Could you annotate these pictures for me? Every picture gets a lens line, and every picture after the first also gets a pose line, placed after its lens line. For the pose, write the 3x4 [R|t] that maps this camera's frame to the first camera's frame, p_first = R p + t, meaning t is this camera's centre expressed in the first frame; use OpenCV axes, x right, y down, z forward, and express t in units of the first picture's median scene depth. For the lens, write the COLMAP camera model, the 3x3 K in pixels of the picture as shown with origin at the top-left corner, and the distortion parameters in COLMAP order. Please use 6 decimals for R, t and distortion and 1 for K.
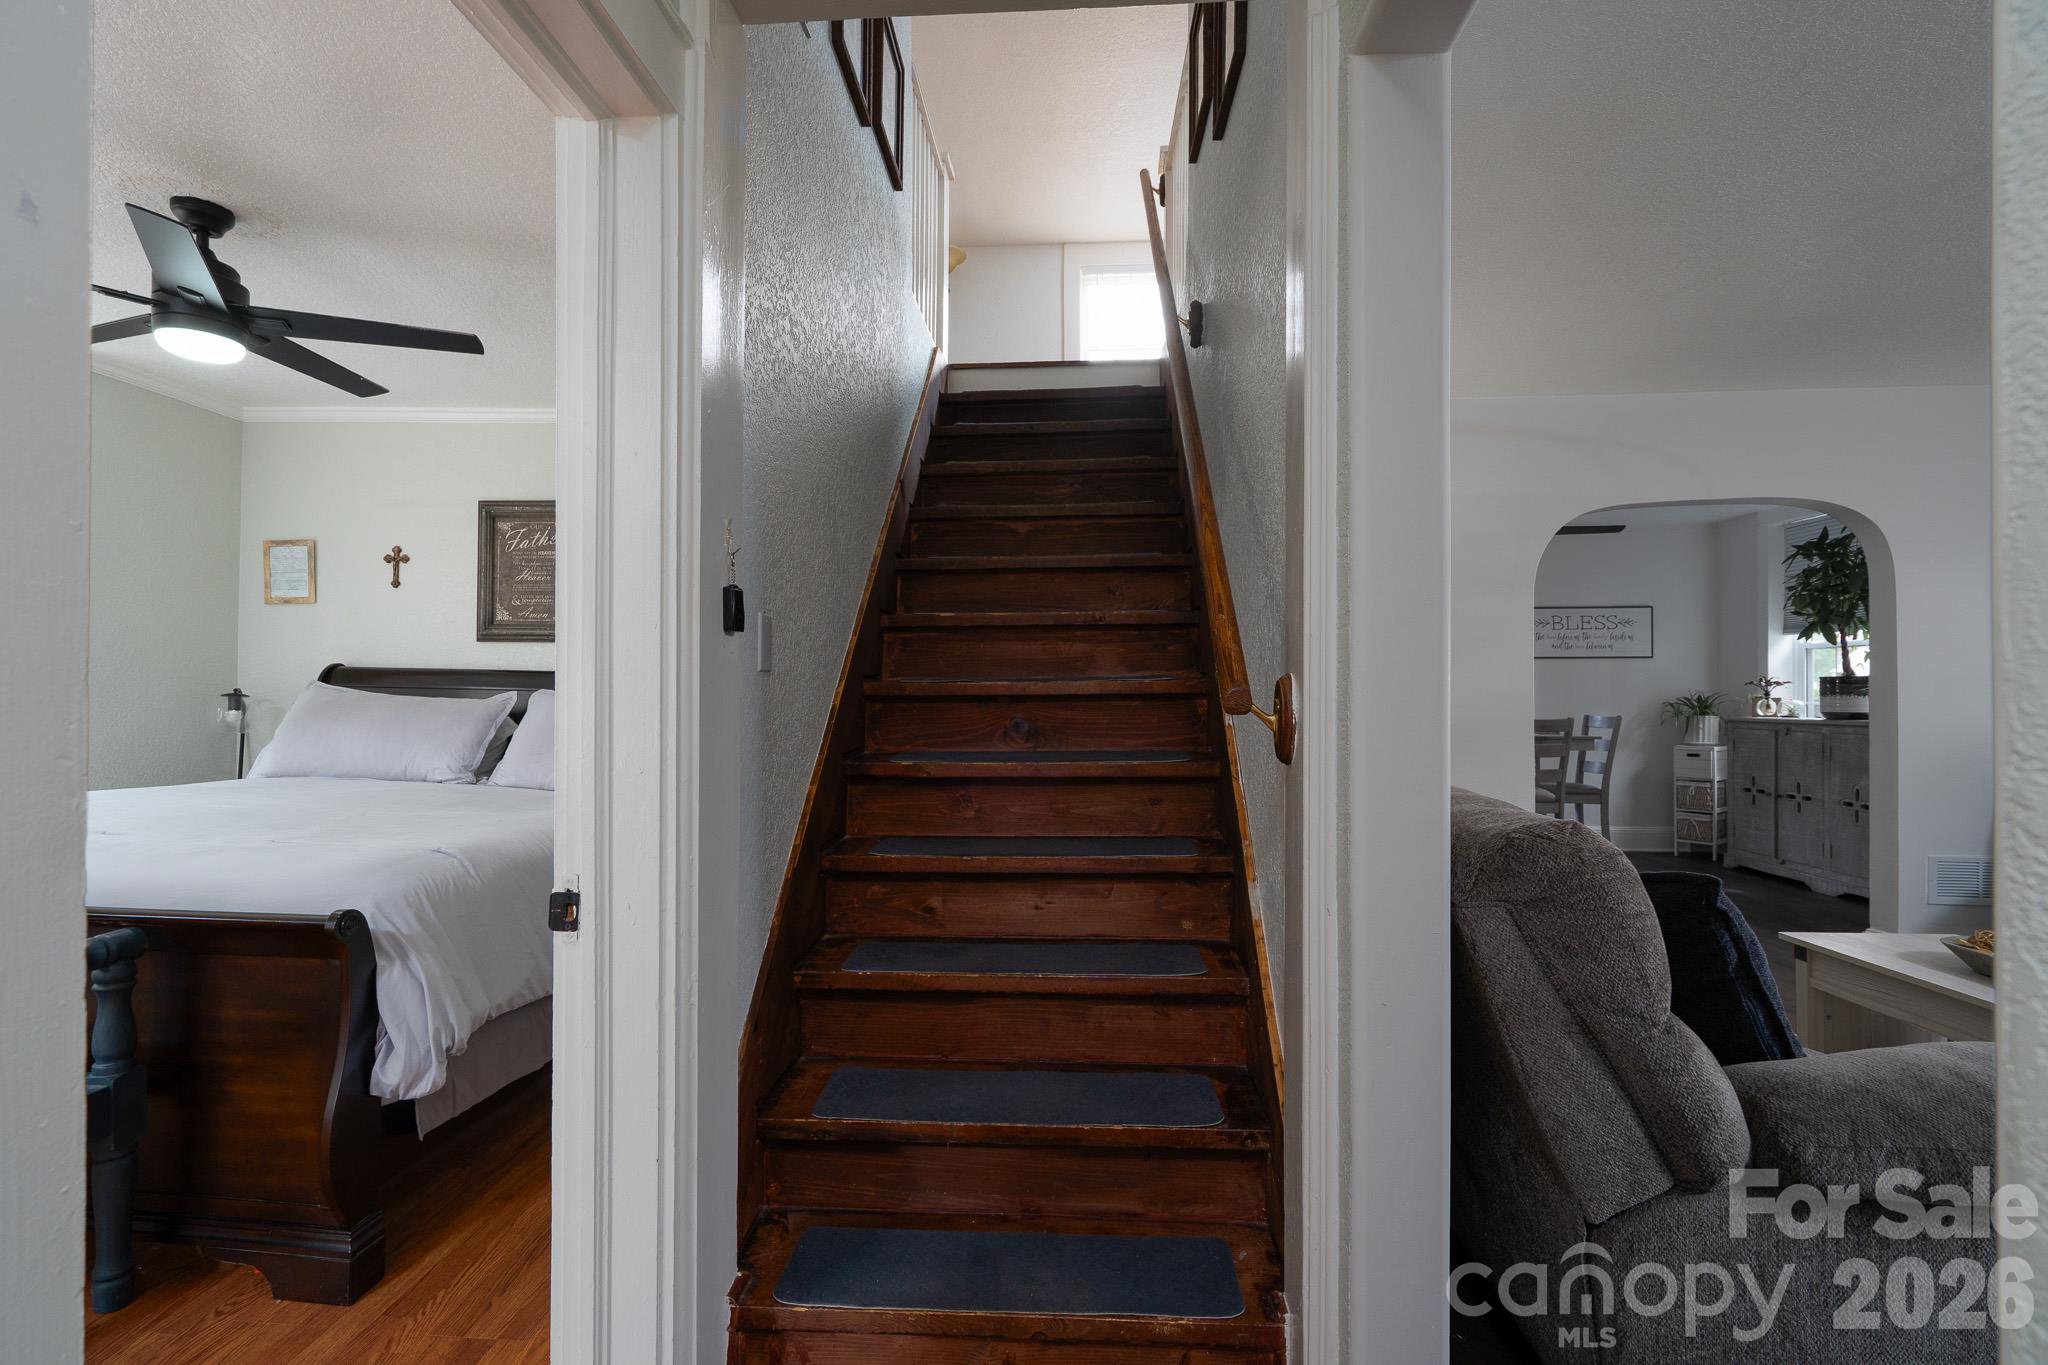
lens RADIAL K [[931.5, 0, 1022.2], [0, 931.5, 689.7], [0, 0, 1]] dist [-0.004196, 0.001676]
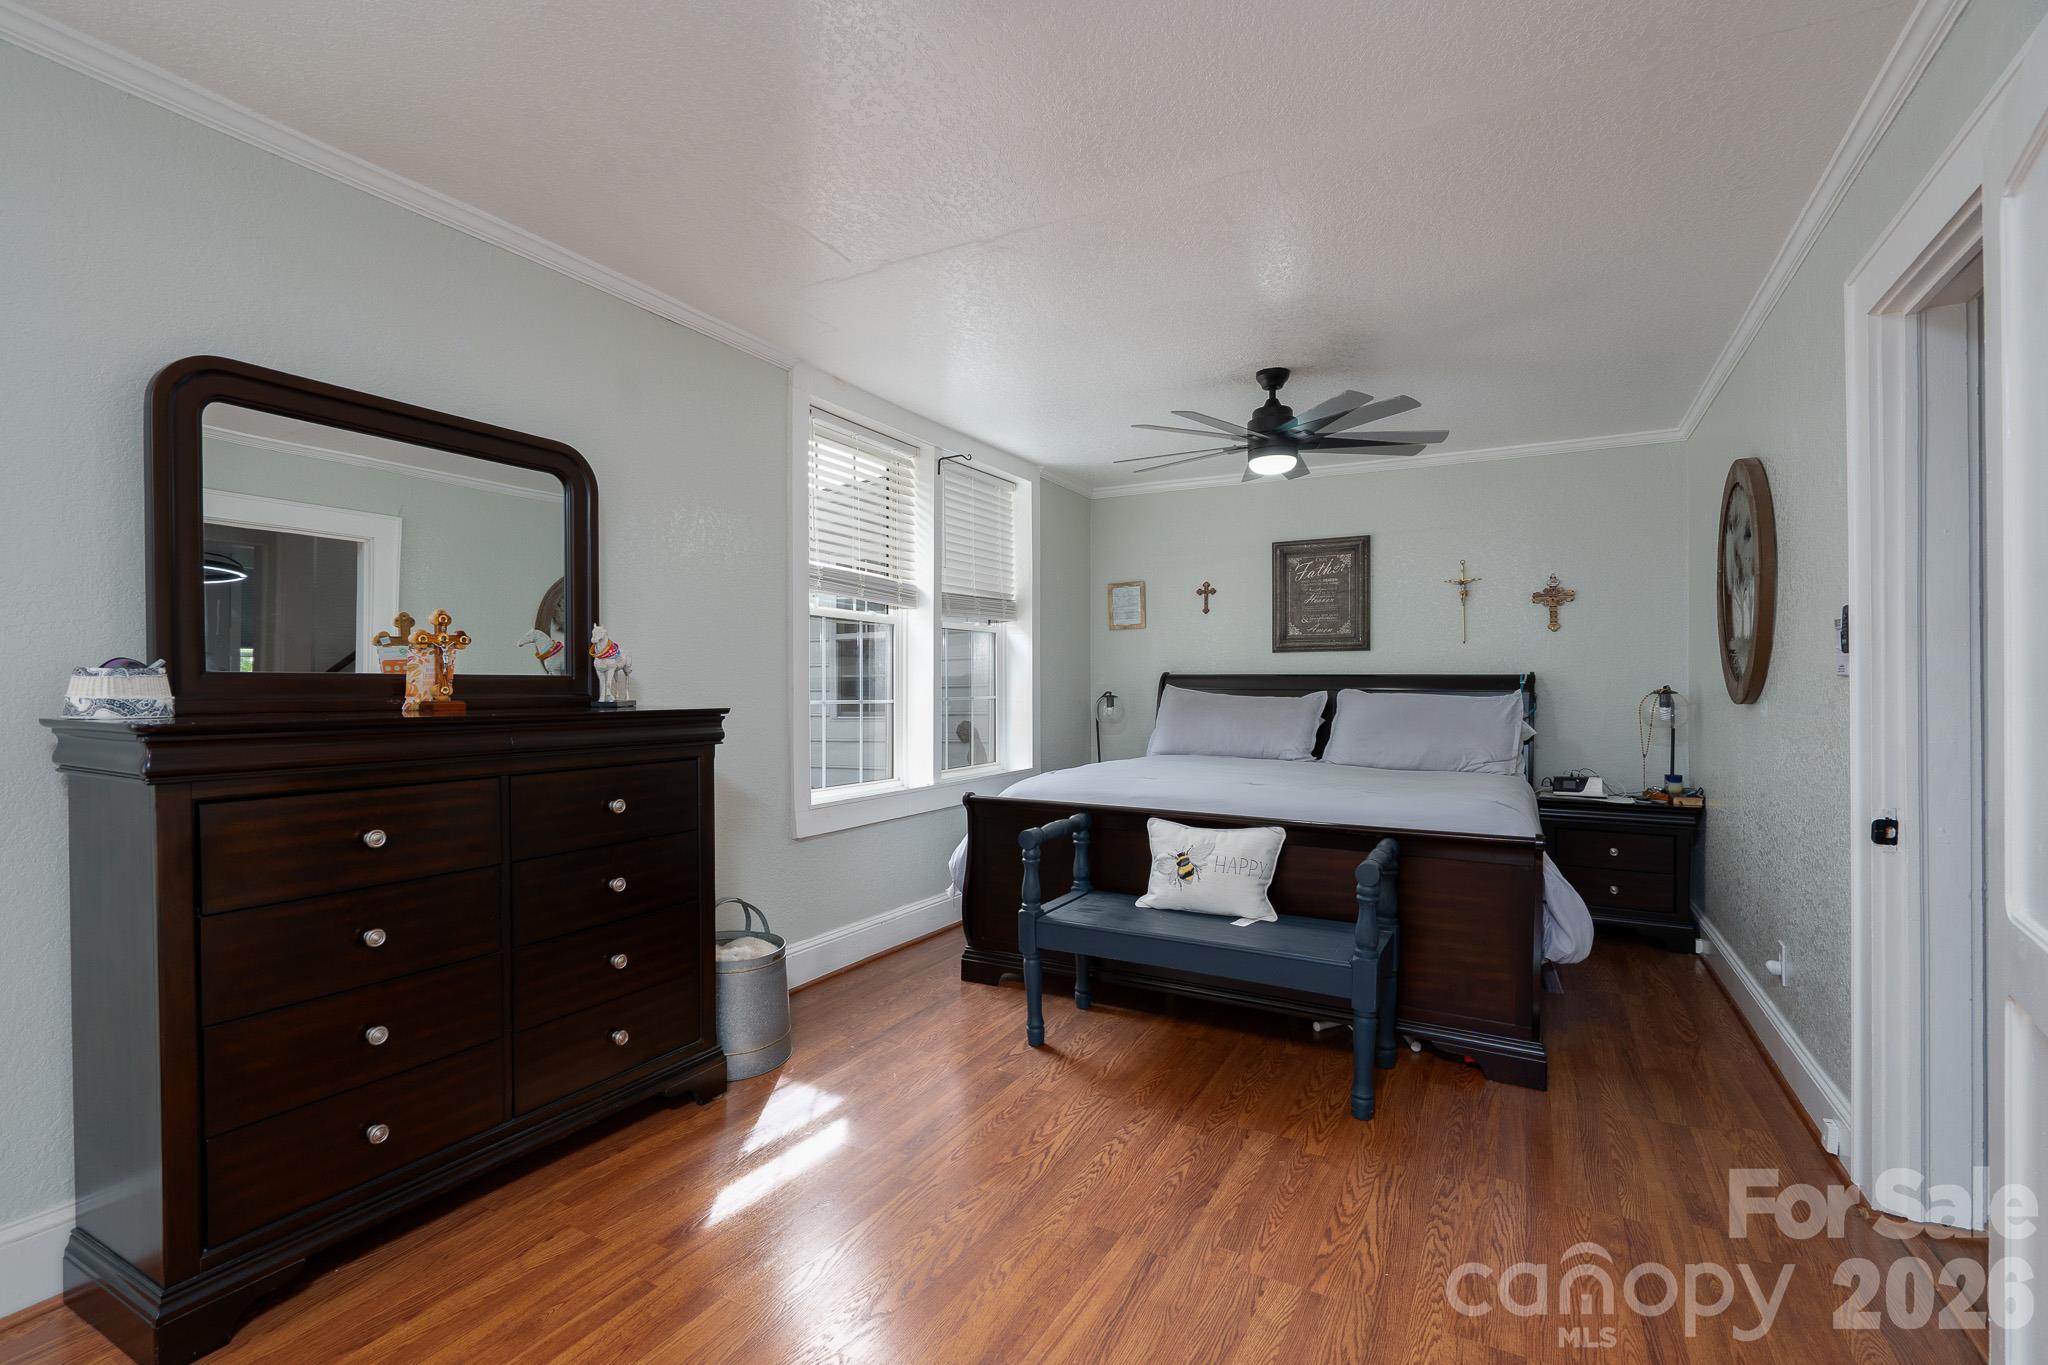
lens RADIAL K [[931.5, 0, 1006.9], [0, 931.5, 699.3], [0, 0, 1]] dist [-0.004196, 0.001676]
pose [[0.906072, -0.009790, -0.423010, -0.376090], [0.015019, 0.999846, 0.009030, -0.004446], [0.422857, -0.014535, 0.906080, -0.320784]]
